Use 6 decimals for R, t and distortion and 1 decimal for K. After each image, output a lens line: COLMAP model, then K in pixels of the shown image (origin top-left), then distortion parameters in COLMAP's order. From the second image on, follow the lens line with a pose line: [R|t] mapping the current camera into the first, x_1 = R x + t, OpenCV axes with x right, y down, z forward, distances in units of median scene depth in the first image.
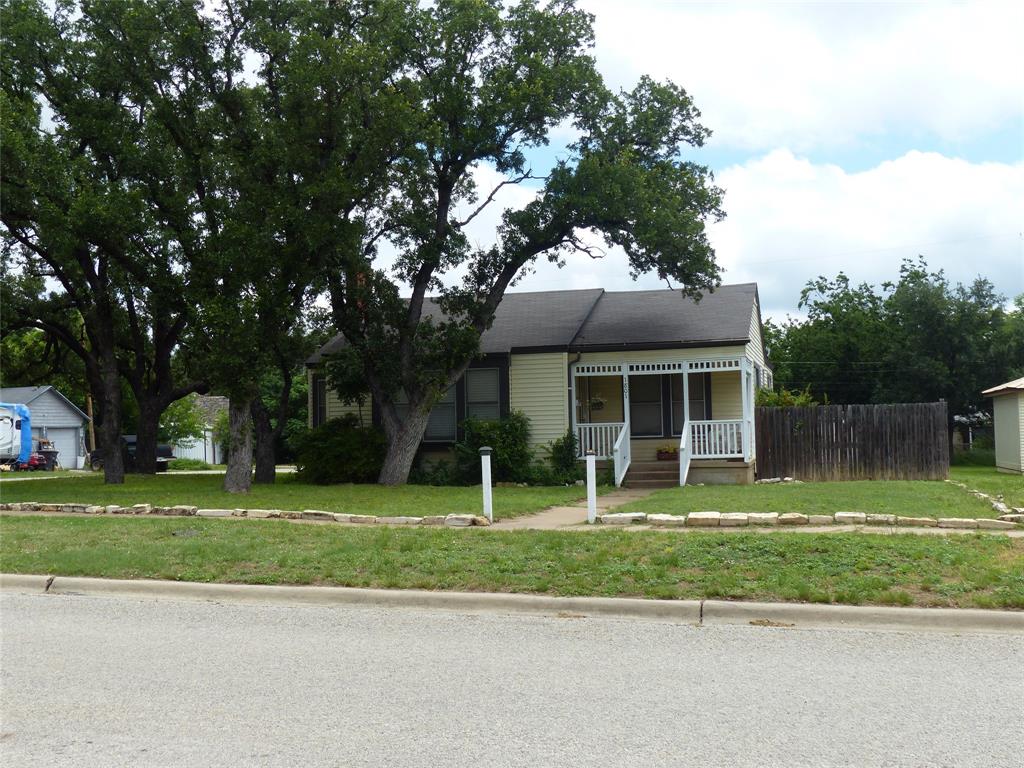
lens RADIAL K [[1060.7, 0, 512.0], [0, 1060.7, 384.0], [0, 0, 1]] dist [-0.007772, 0.007321]
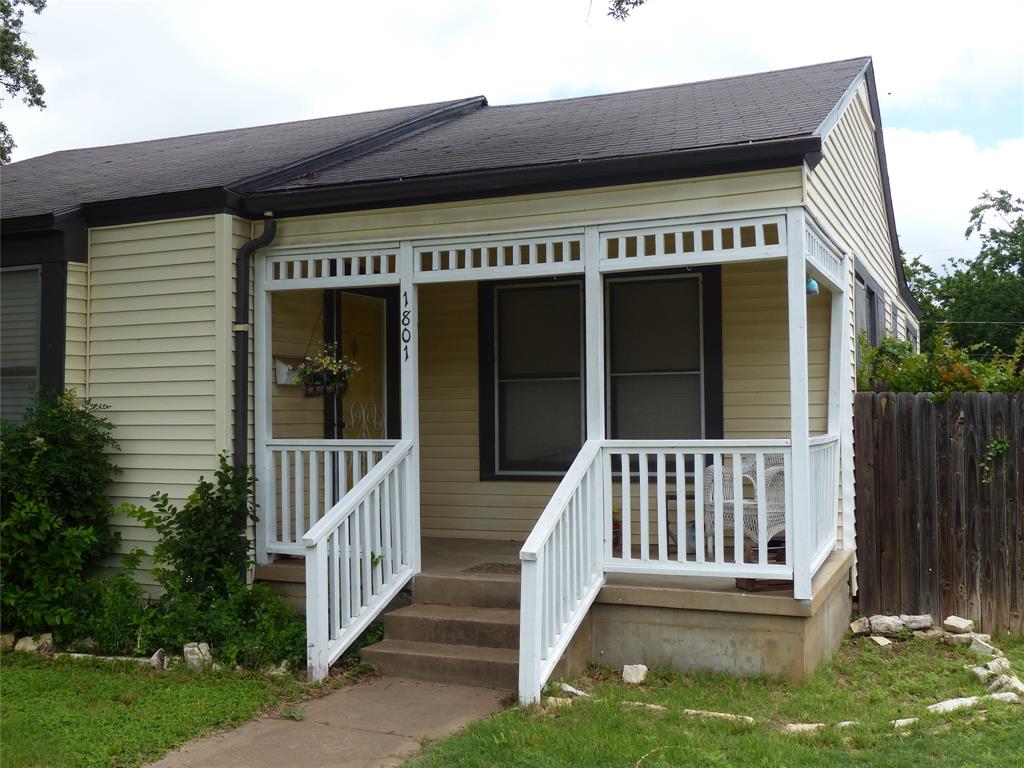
lens RADIAL K [[1060.7, 0, 512.0], [0, 1060.7, 384.0], [0, 0, 1]] dist [-0.007772, 0.007321]
pose [[0.991421, 0.009568, -0.130358, 0.175144], [-0.007159, 0.999795, 0.018935, 0.014177], [0.130513, -0.017839, 0.991286, 0.694265]]
